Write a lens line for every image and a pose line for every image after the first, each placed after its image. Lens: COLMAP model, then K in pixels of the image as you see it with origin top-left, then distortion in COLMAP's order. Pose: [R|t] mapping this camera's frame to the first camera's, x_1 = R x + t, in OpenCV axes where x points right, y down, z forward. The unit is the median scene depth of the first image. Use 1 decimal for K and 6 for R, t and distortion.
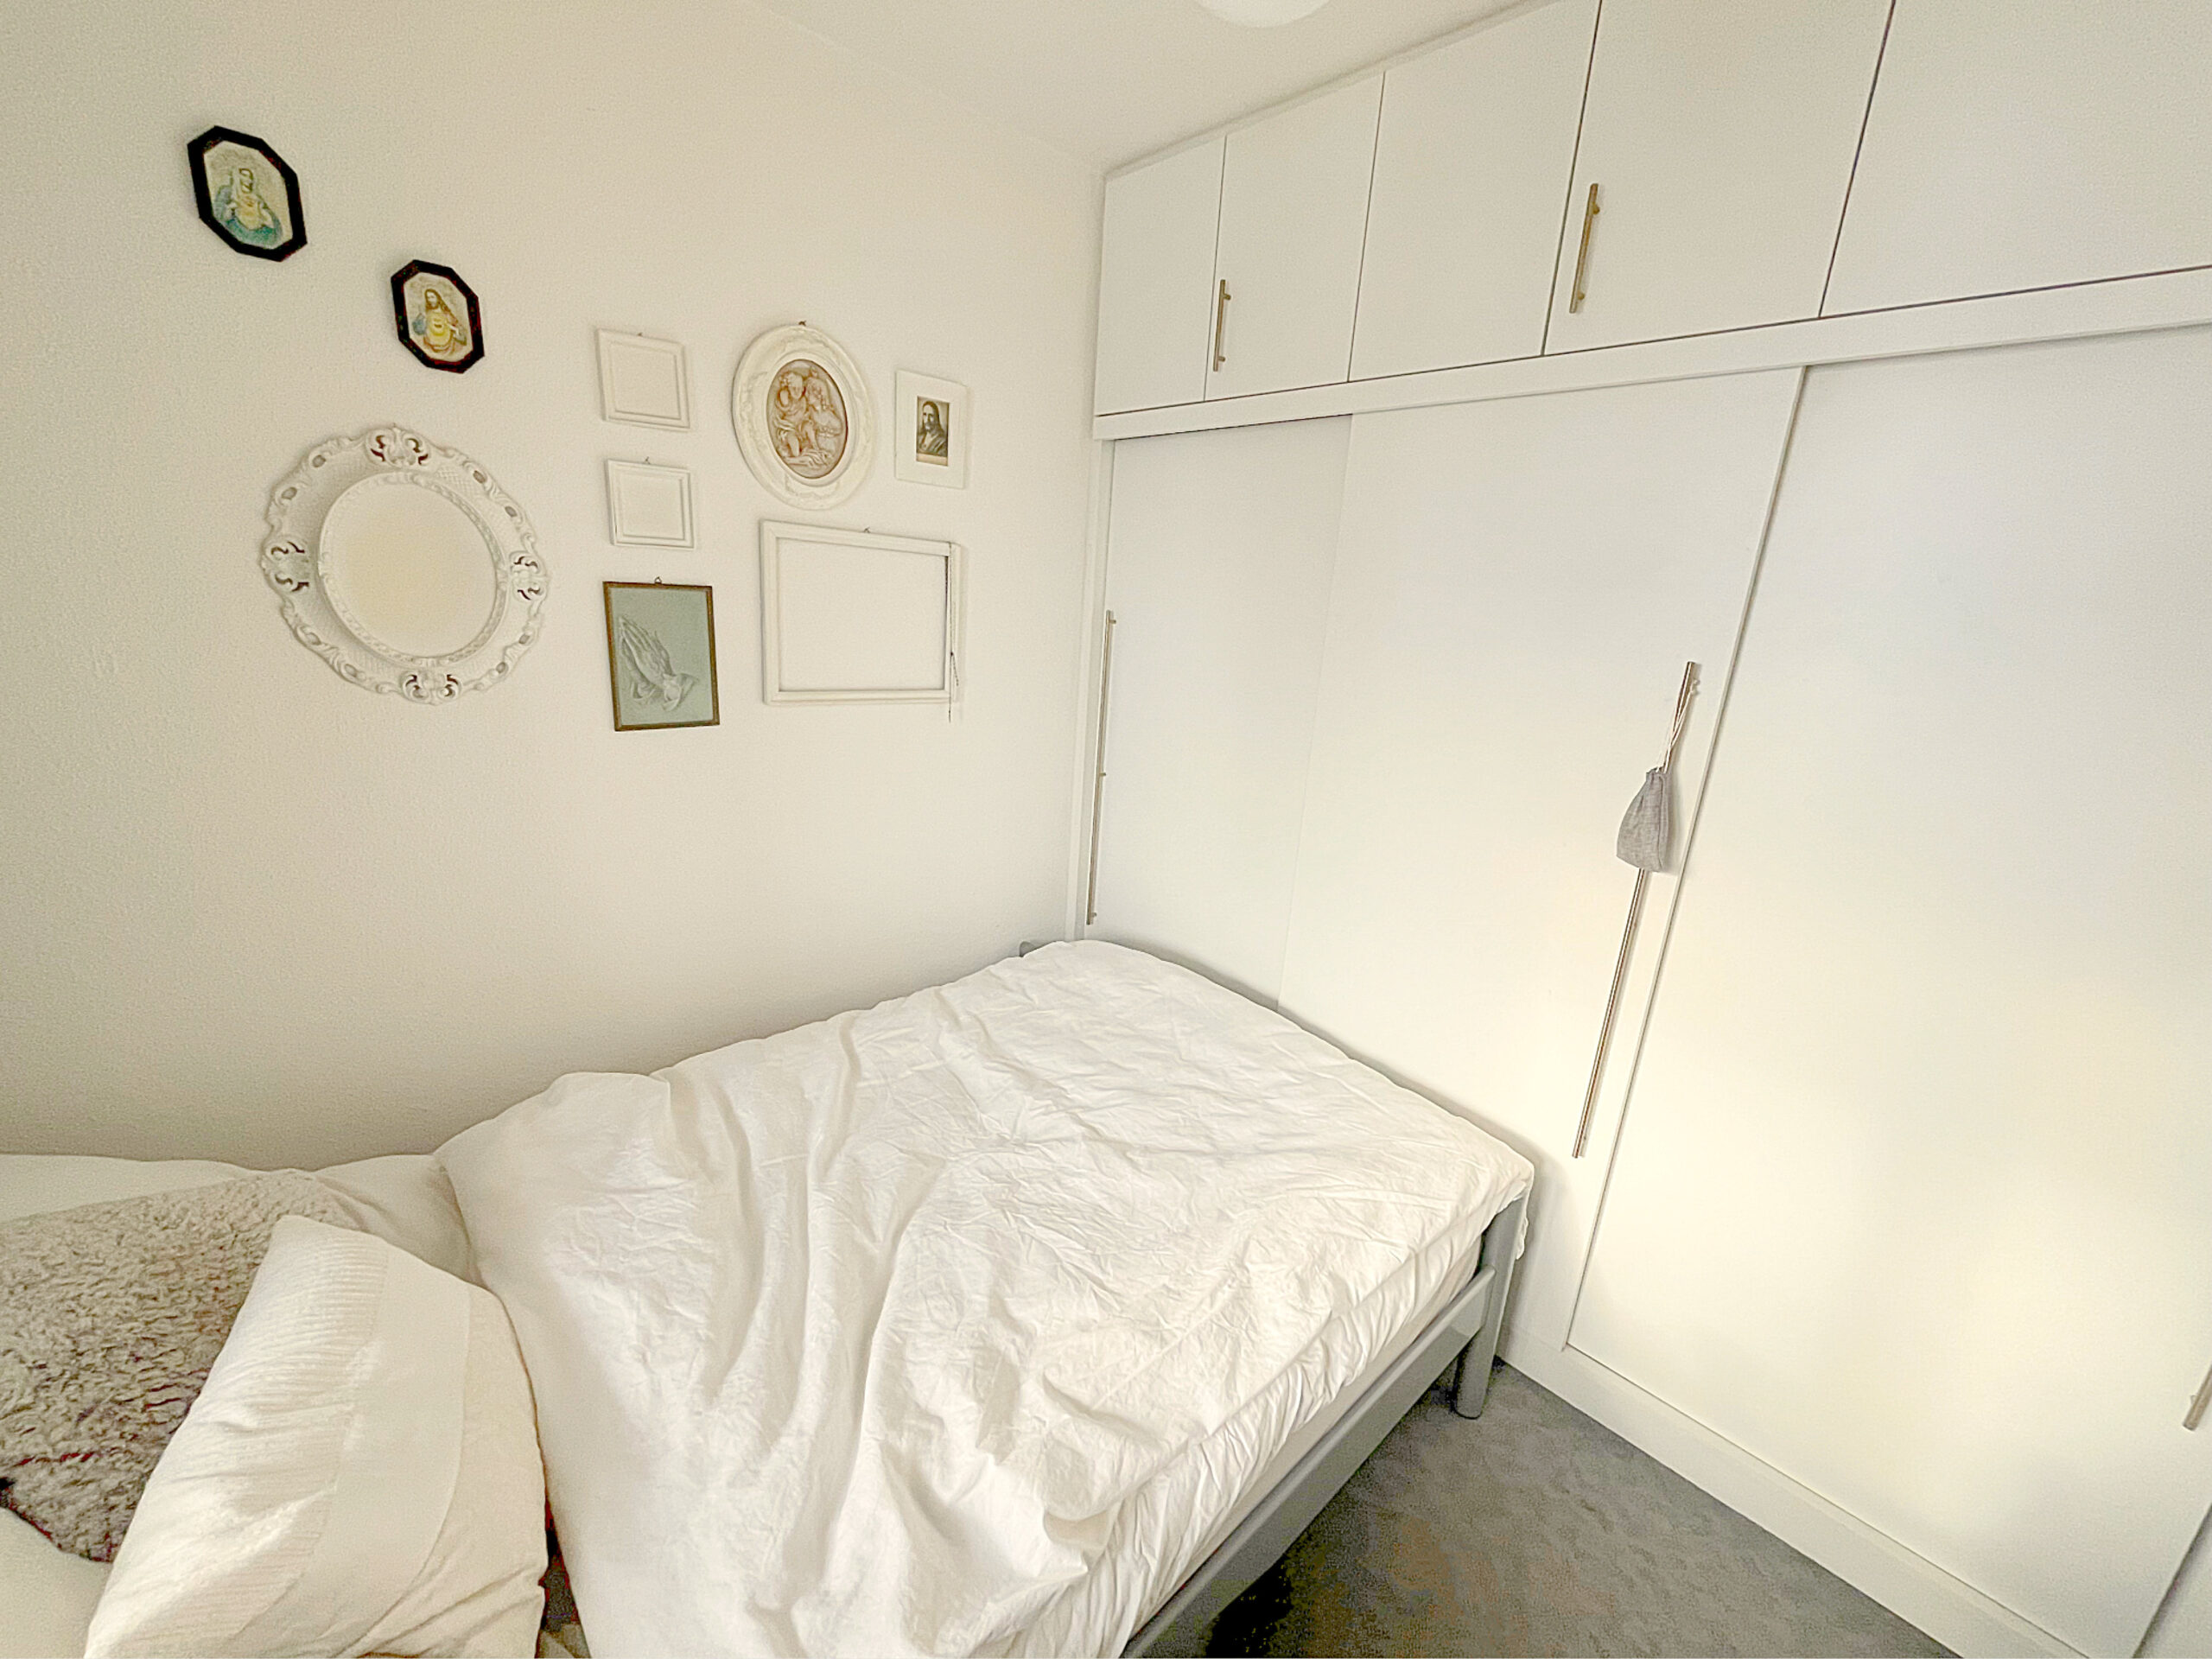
lens RADIAL K [[899.3, 0, 1106.0], [0, 899.3, 829.5], [0, 0, 1]] dist [-0.008766, -0.000453]
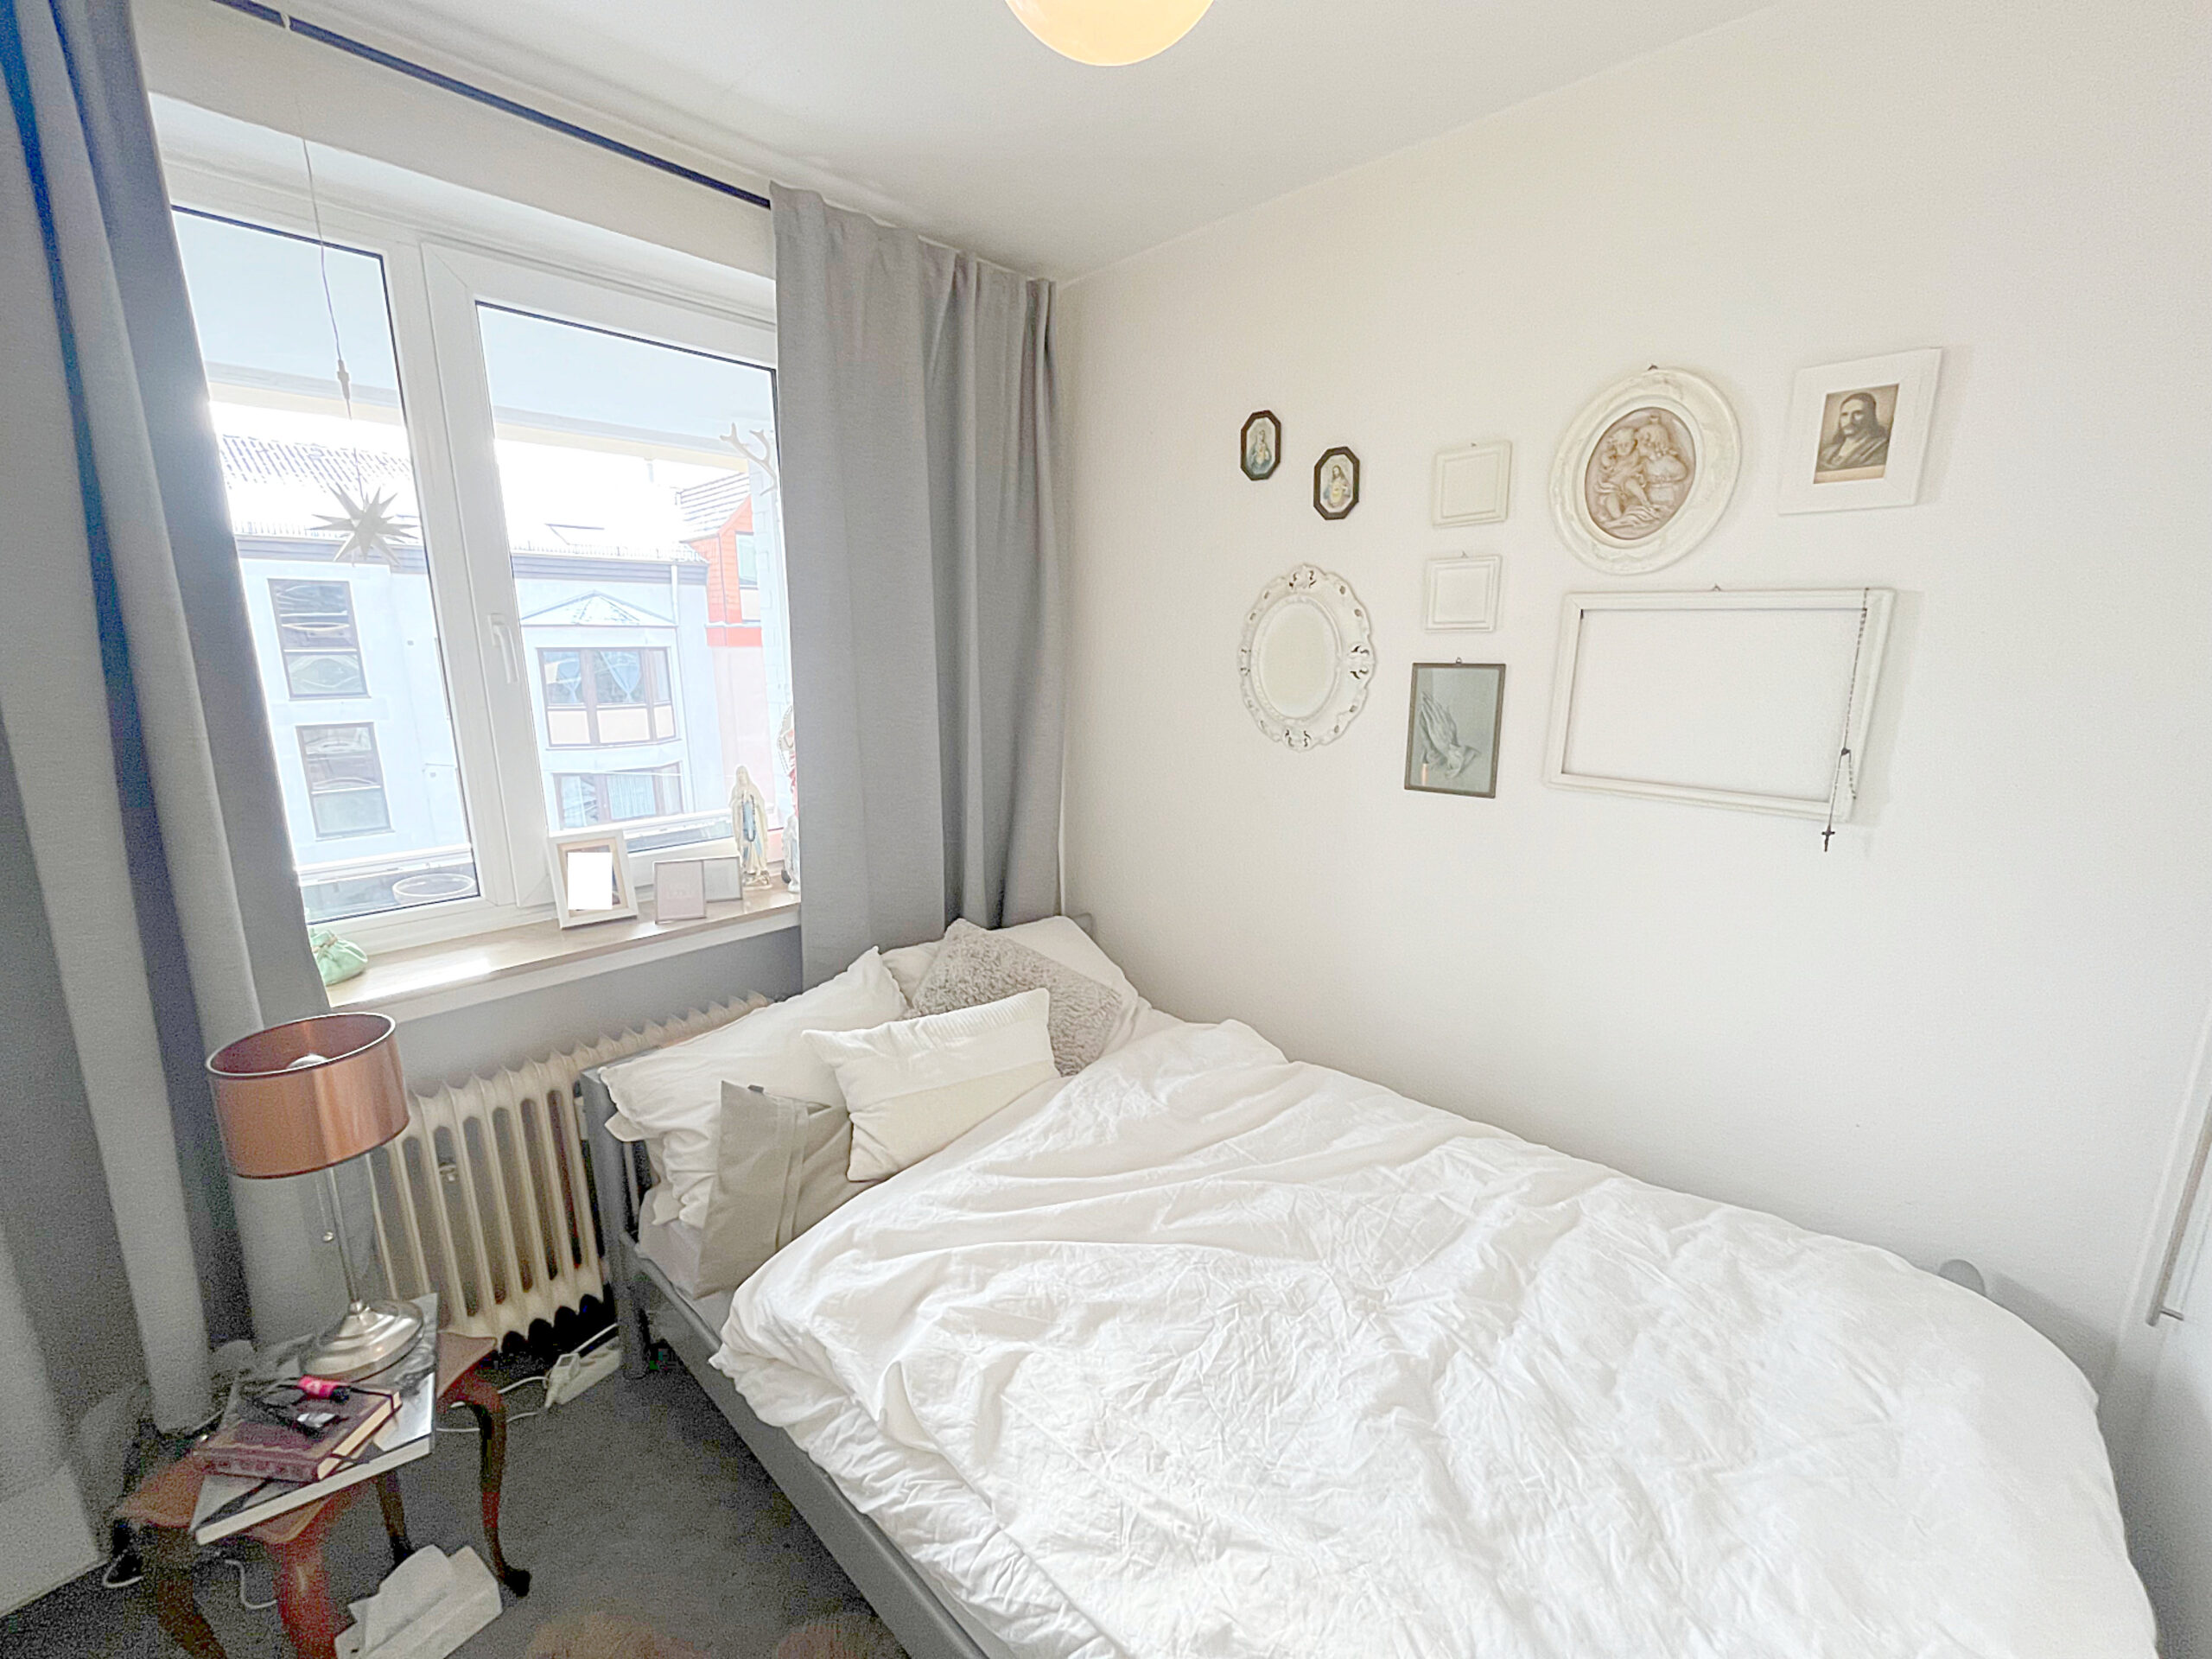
lens RADIAL K [[899.3, 0, 1106.0], [0, 899.3, 829.5], [0, 0, 1]] dist [-0.008766, -0.000453]
pose [[0.051808, 0.144554, -0.988140, 0.620203], [-0.247966, 0.960344, 0.127487, -0.116063], [0.967382, 0.238420, 0.085598, 0.557349]]
